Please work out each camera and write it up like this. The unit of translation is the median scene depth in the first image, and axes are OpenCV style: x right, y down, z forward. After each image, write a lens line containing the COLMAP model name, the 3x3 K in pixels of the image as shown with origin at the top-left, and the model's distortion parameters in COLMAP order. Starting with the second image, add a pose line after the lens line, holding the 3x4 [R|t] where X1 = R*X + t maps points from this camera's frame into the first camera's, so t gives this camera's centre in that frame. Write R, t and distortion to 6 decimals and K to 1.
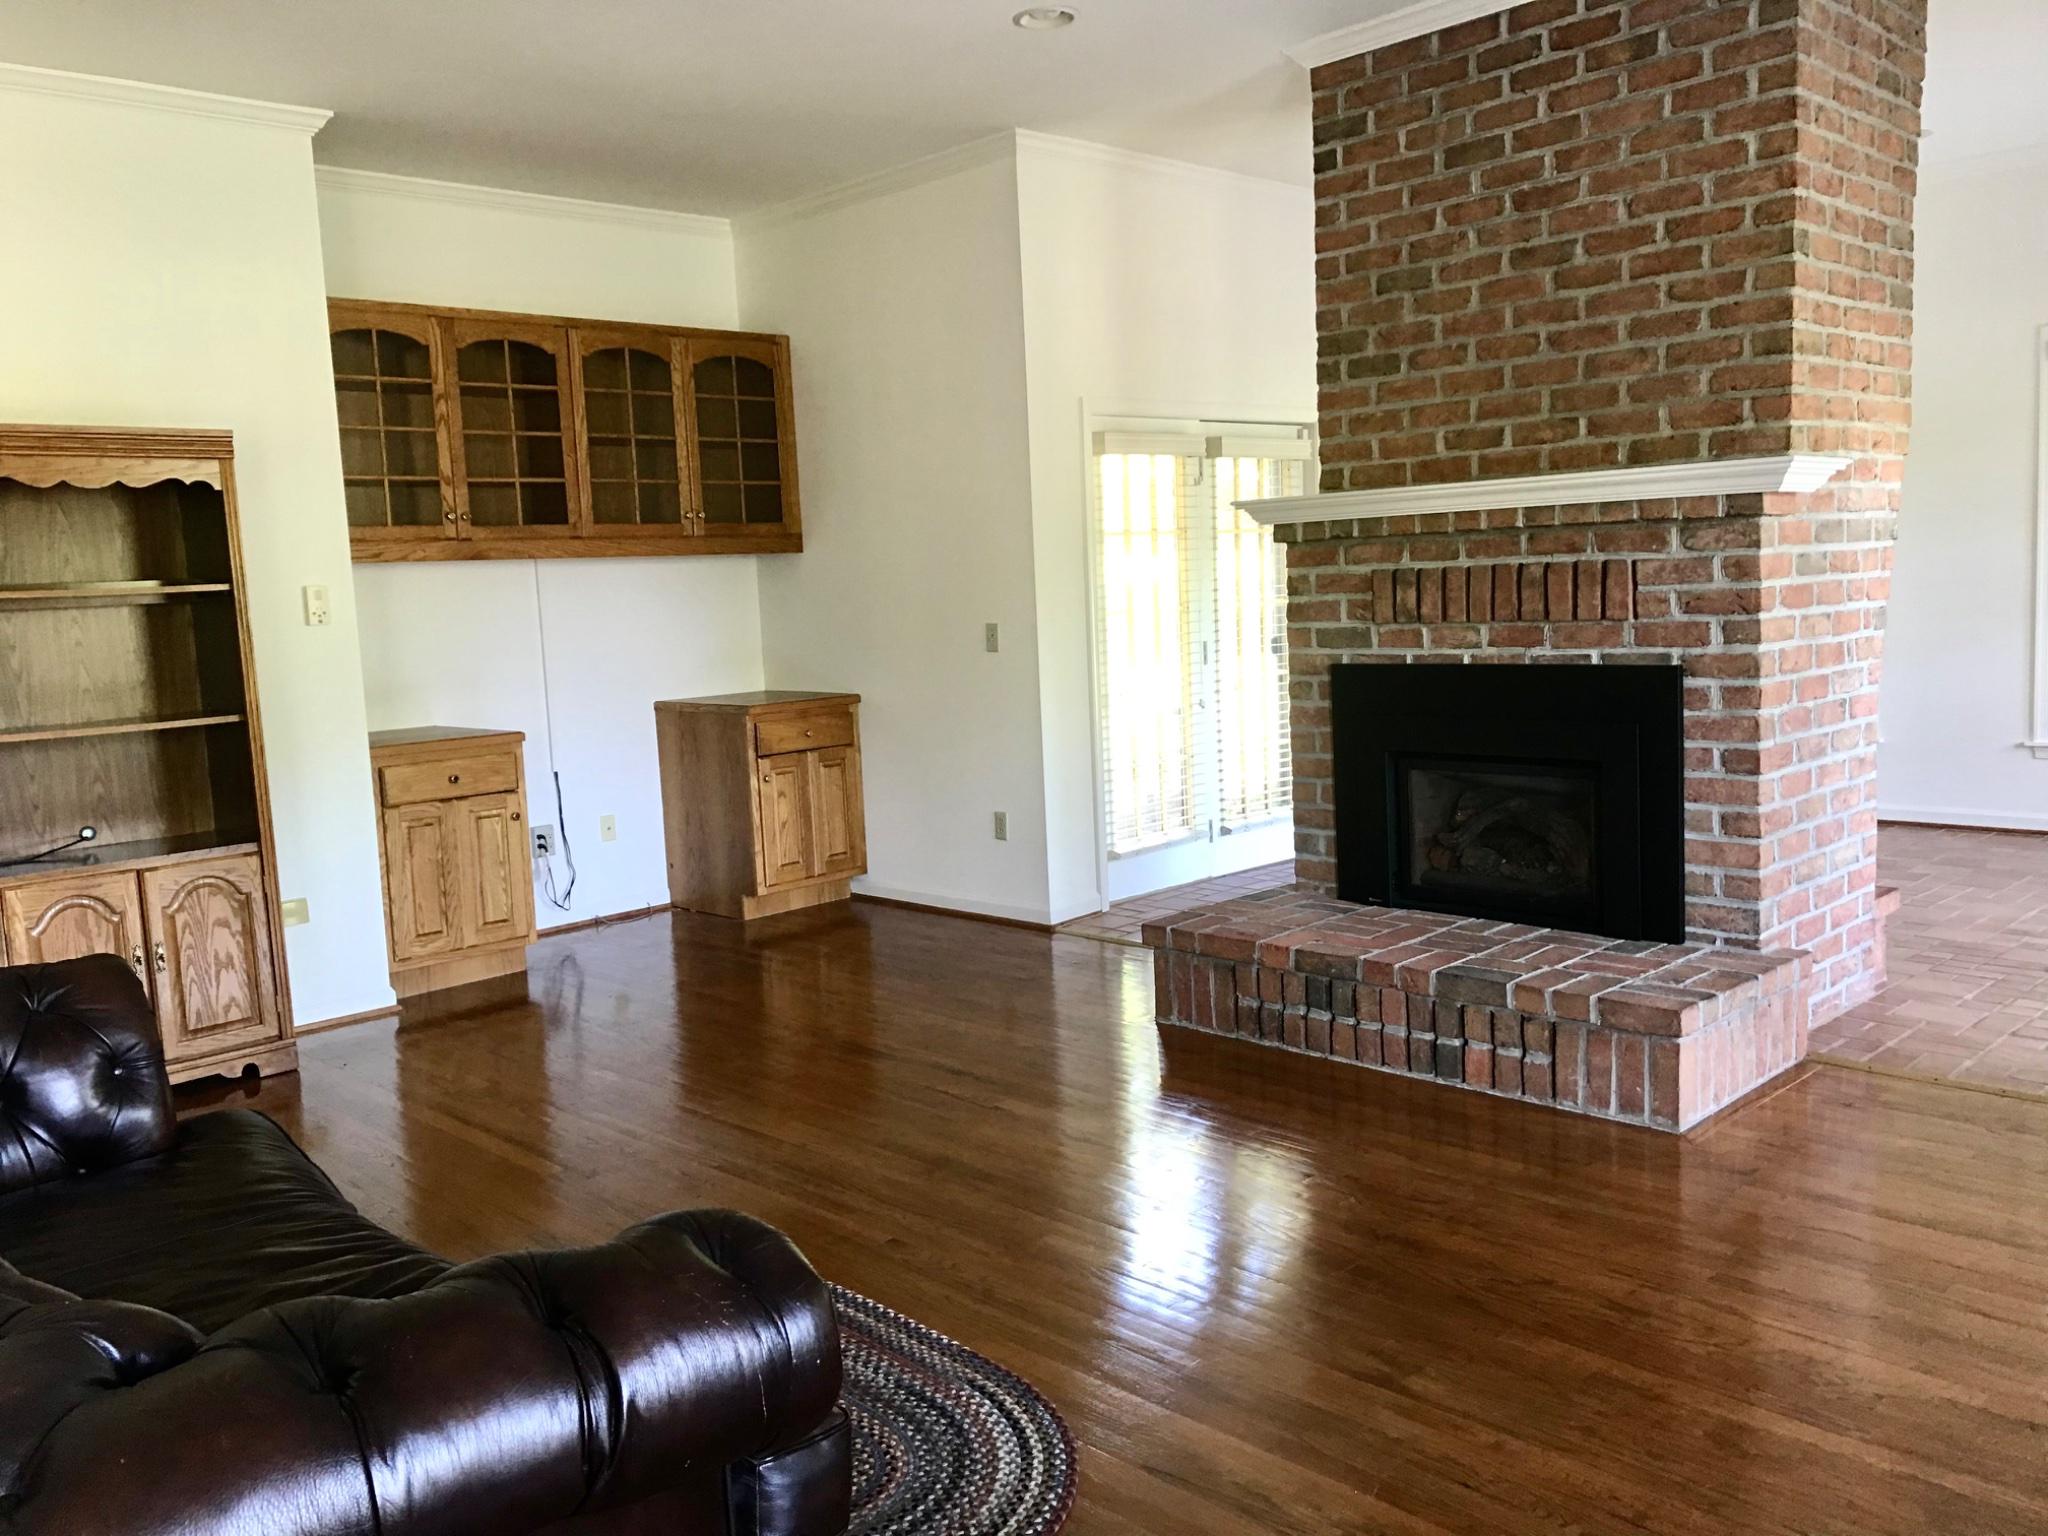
lens RADIAL K [[1685.5, 0, 1008.3], [0, 1685.5, 767.8], [0, 0, 1]] dist [0.068058, -0.097596]
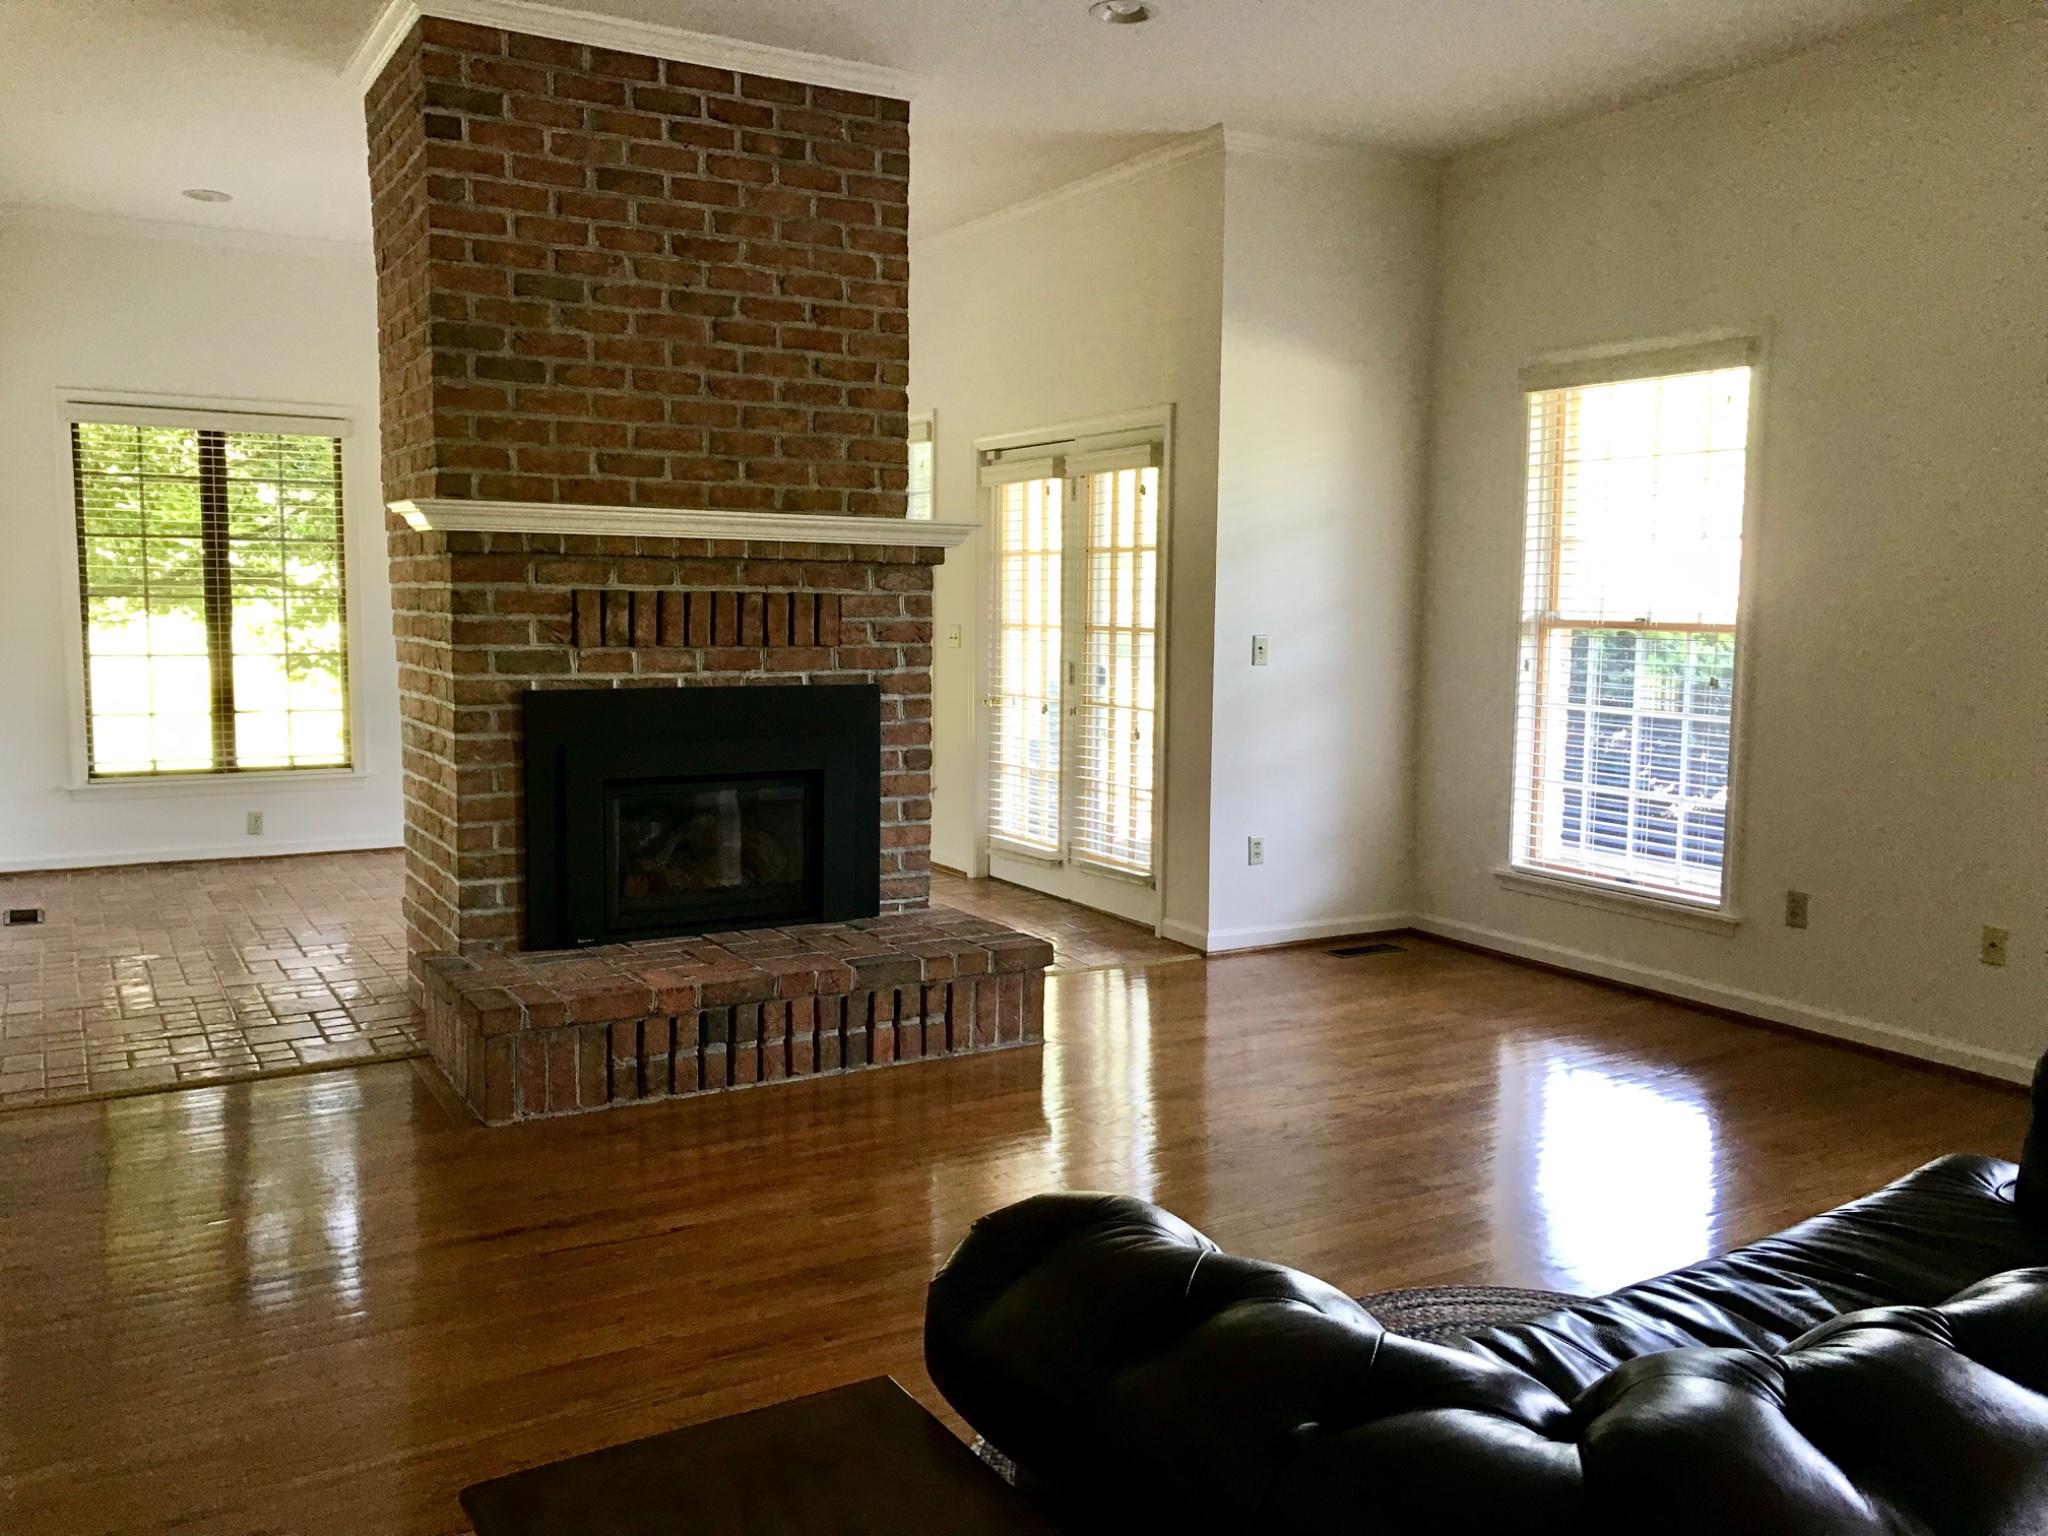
lens RADIAL K [[1685.5, 0, 1023.4], [0, 1685.5, 772.0], [0, 0, 1]] dist [0.068058, -0.097596]
pose [[0.227850, -0.053319, 0.972235, -0.678558], [0.091865, 0.995223, 0.033051, -0.025438], [-0.969353, 0.081783, 0.231659, 0.572765]]
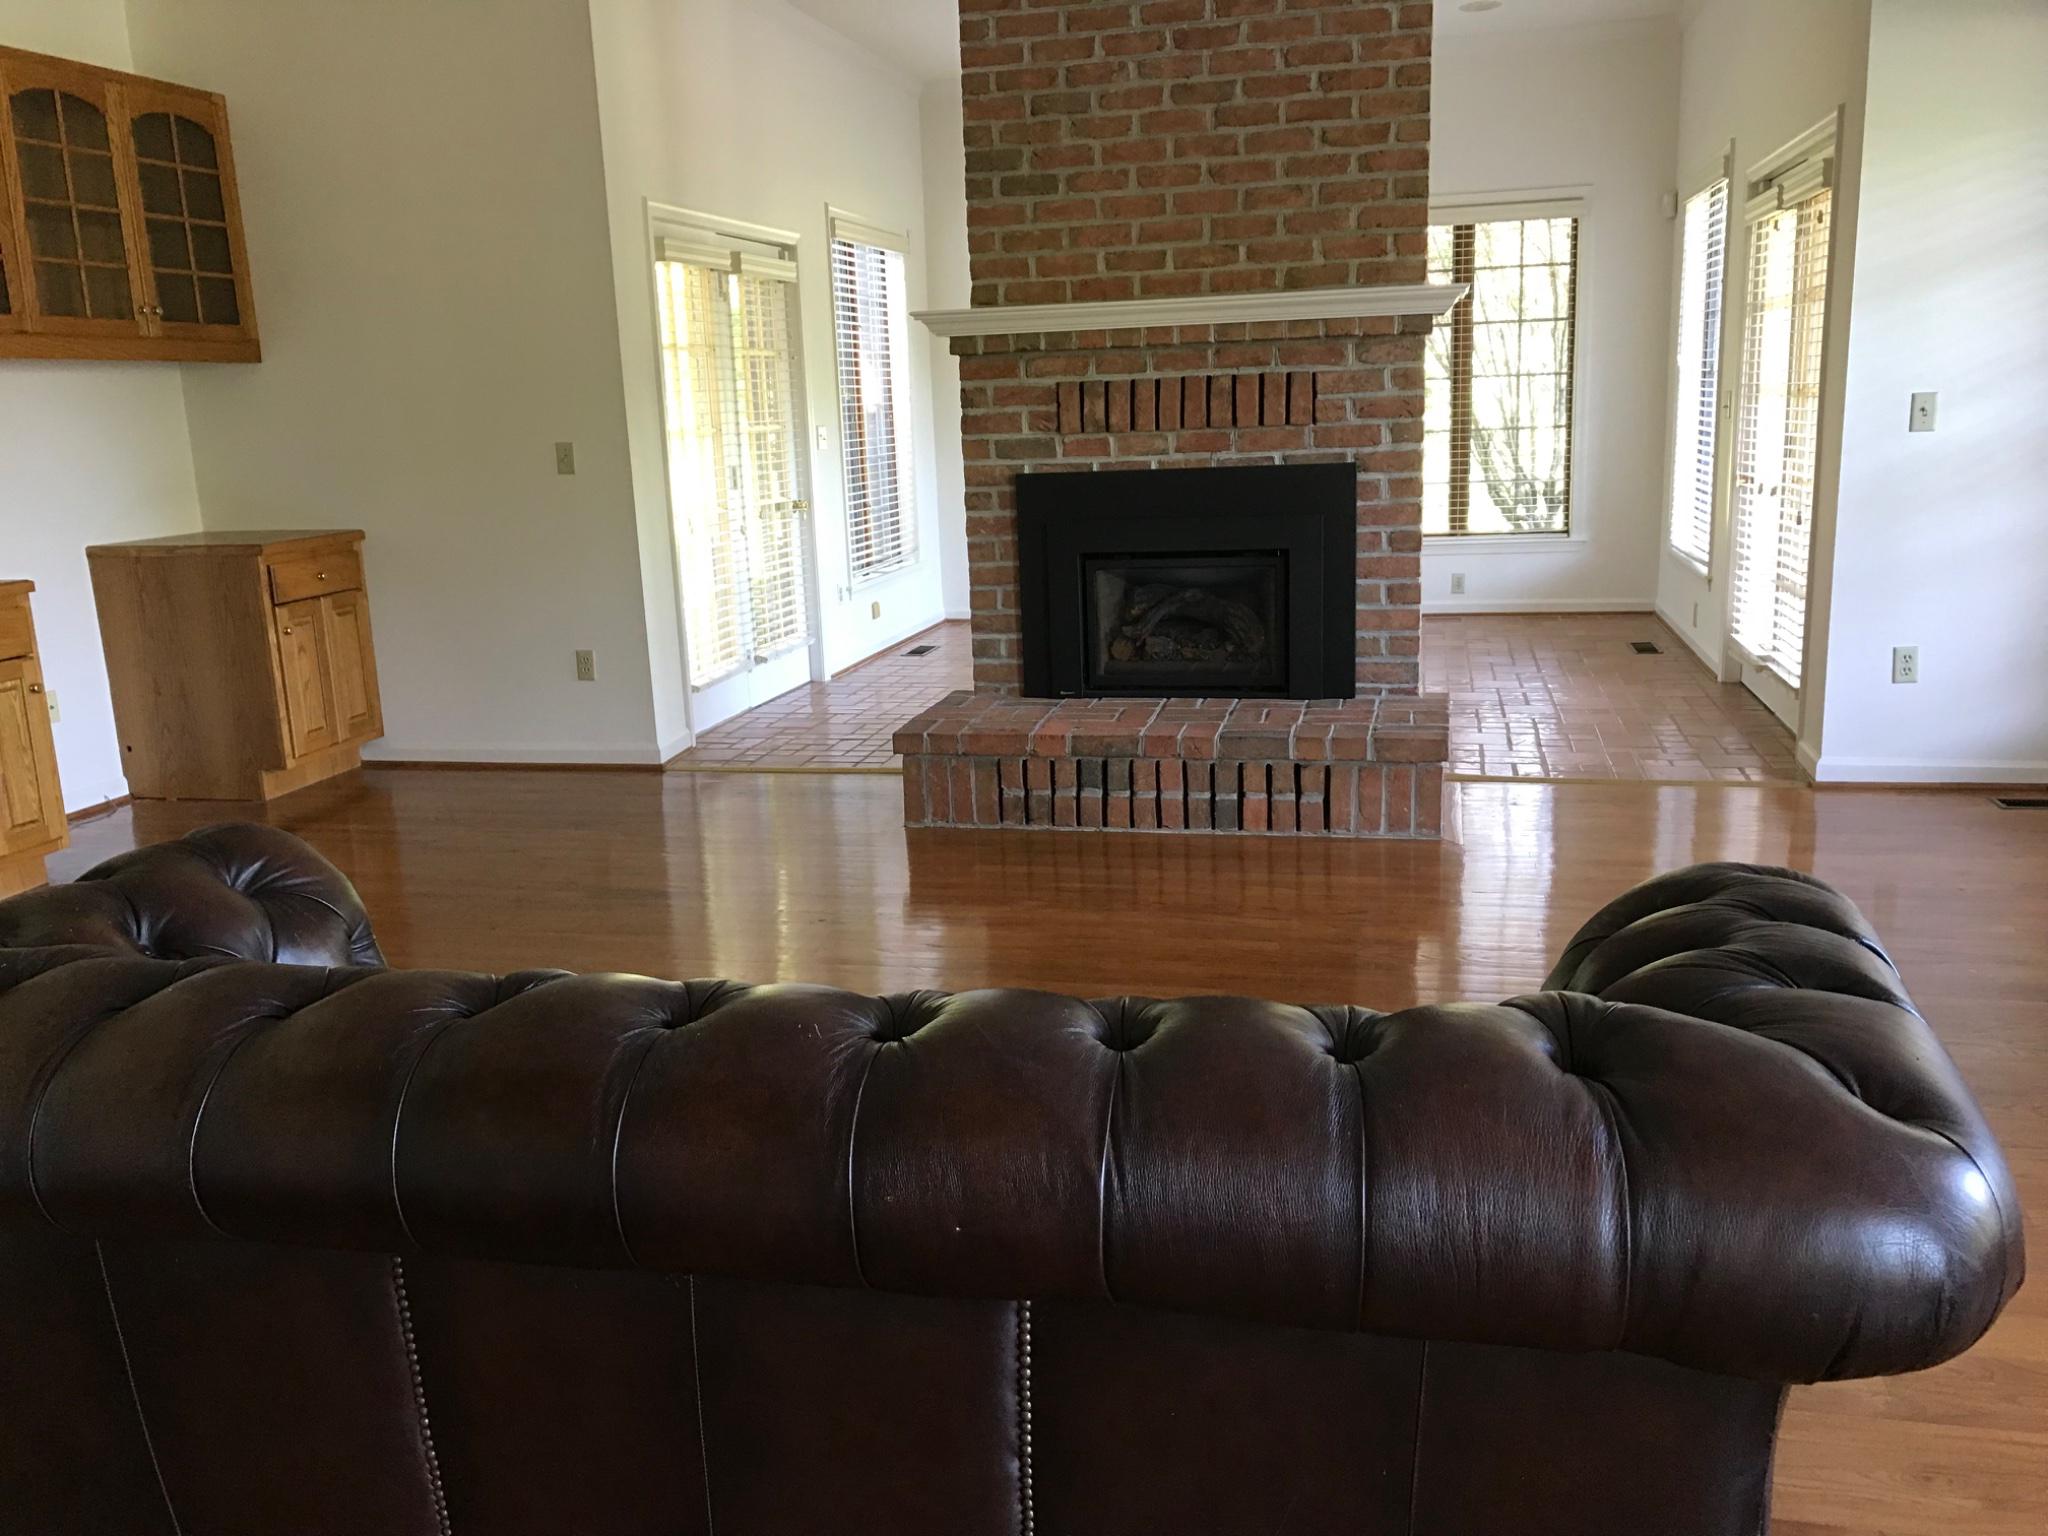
lens RADIAL K [[1685.5, 0, 1022.6], [0, 1685.5, 772.8], [0, 0, 1]] dist [0.068058, -0.097596]
pose [[0.838362, -0.104234, 0.535056, -0.416703], [0.061351, 0.993354, 0.097386, 0.023481], [-0.541651, -0.048818, 0.839185, 0.110512]]
